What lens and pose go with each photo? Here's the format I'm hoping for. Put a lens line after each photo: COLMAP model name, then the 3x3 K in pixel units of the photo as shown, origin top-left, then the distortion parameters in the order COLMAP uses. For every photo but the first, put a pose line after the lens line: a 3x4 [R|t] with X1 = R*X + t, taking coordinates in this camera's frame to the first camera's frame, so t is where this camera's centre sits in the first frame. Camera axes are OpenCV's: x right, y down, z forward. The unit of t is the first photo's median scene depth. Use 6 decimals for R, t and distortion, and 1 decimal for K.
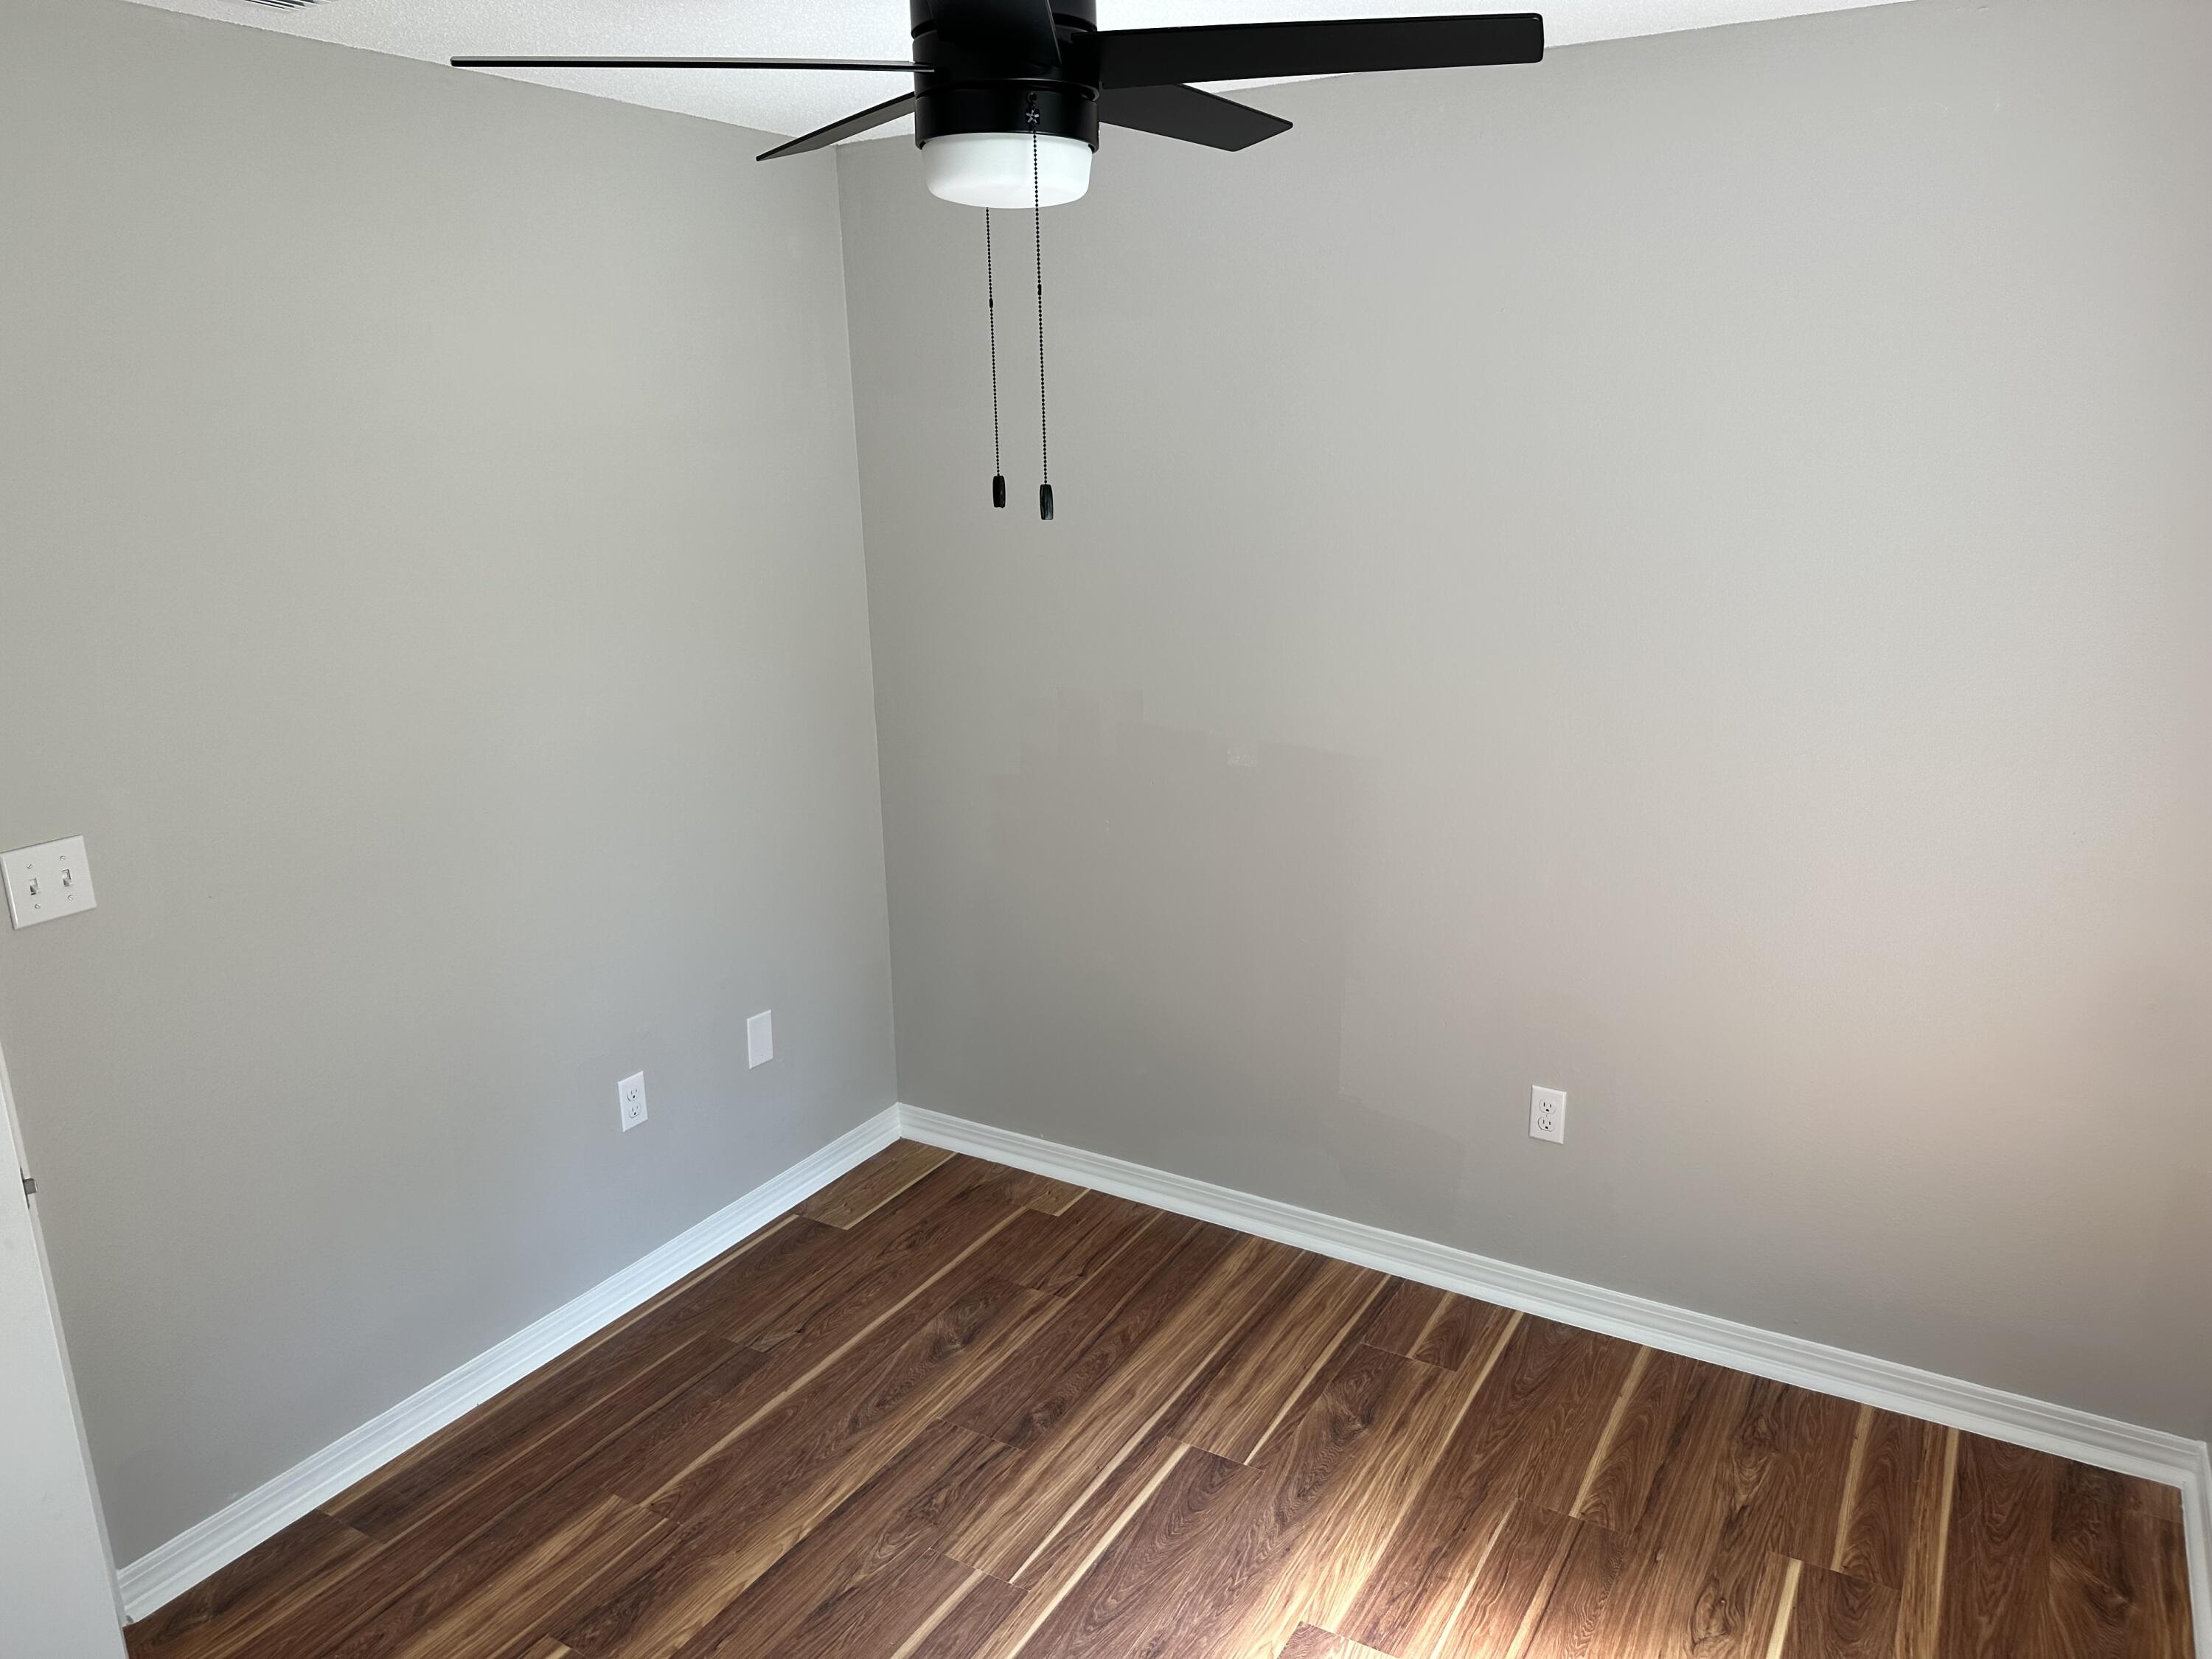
lens RADIAL K [[1558.0, 0, 1105.3], [0, 1558.0, 822.2], [0, 0, 1]] dist [0.052324, -0.068632]
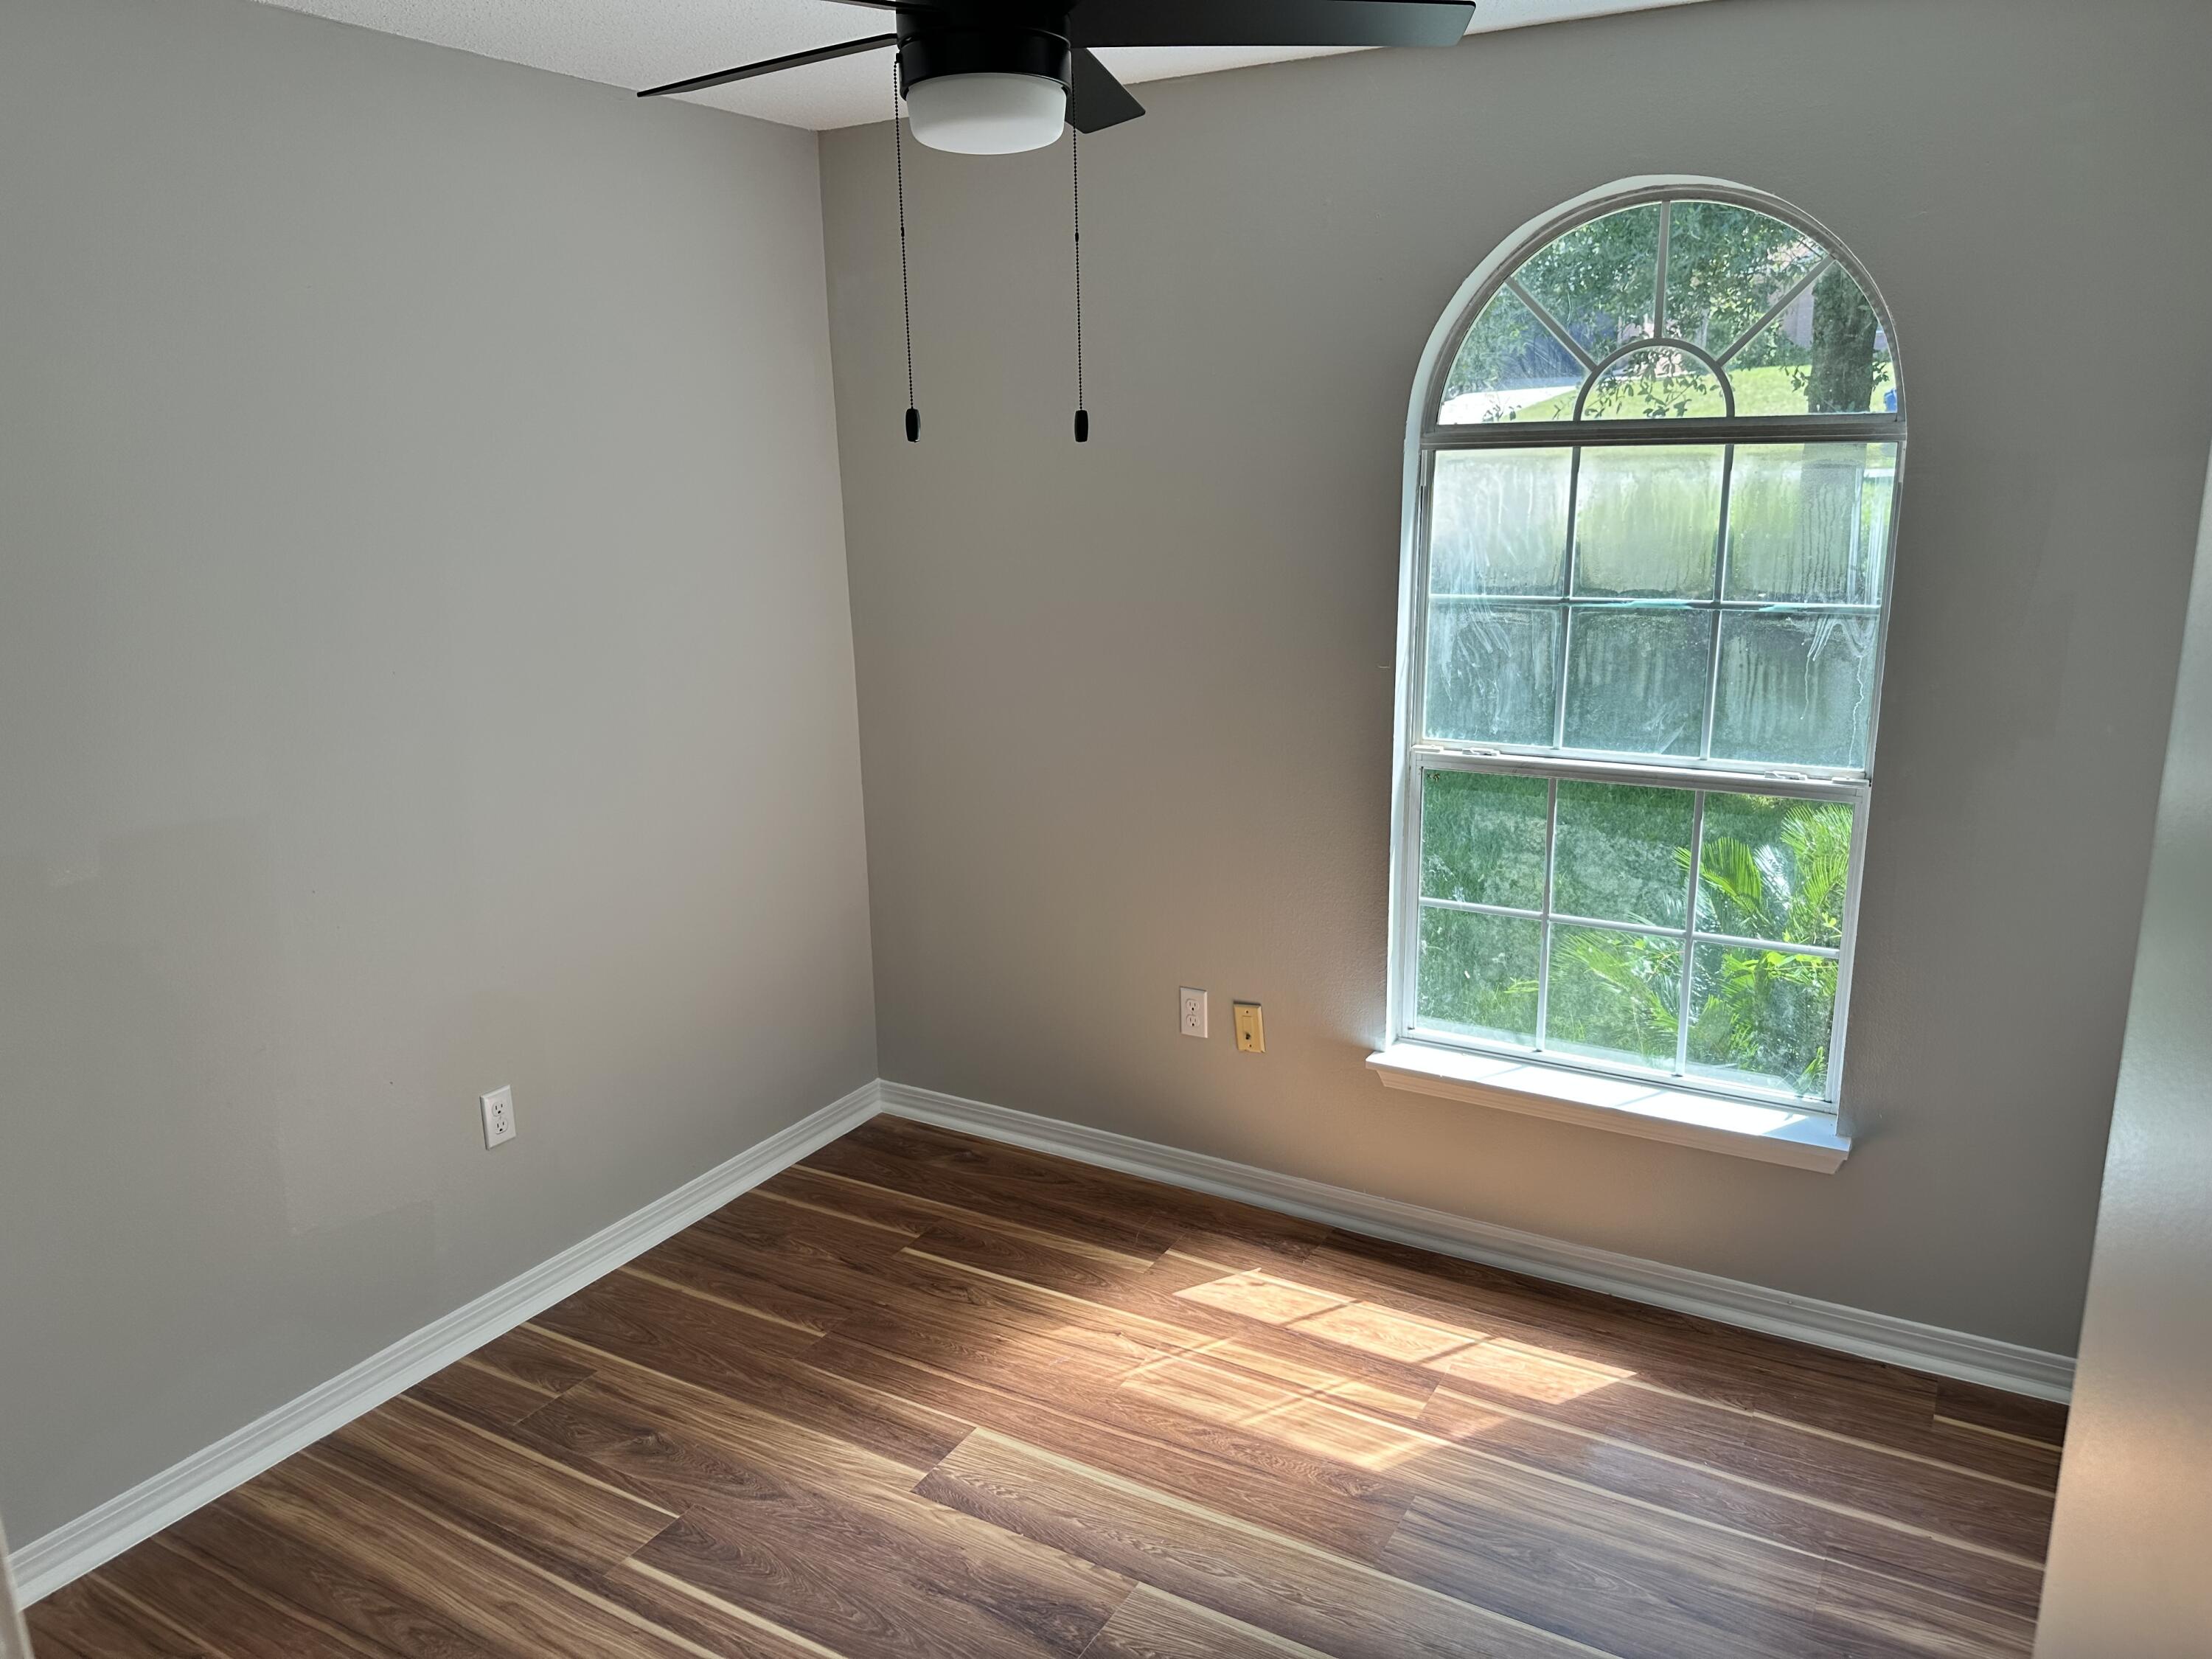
lens RADIAL K [[1558.0, 0, 1115.4], [0, 1558.0, 826.7], [0, 0, 1]] dist [0.052324, -0.068632]
pose [[0.002832, -0.222025, 0.975037, -0.685257], [0.275756, 0.937409, 0.212656, -0.093476], [-0.961223, 0.268270, 0.063880, 0.552735]]
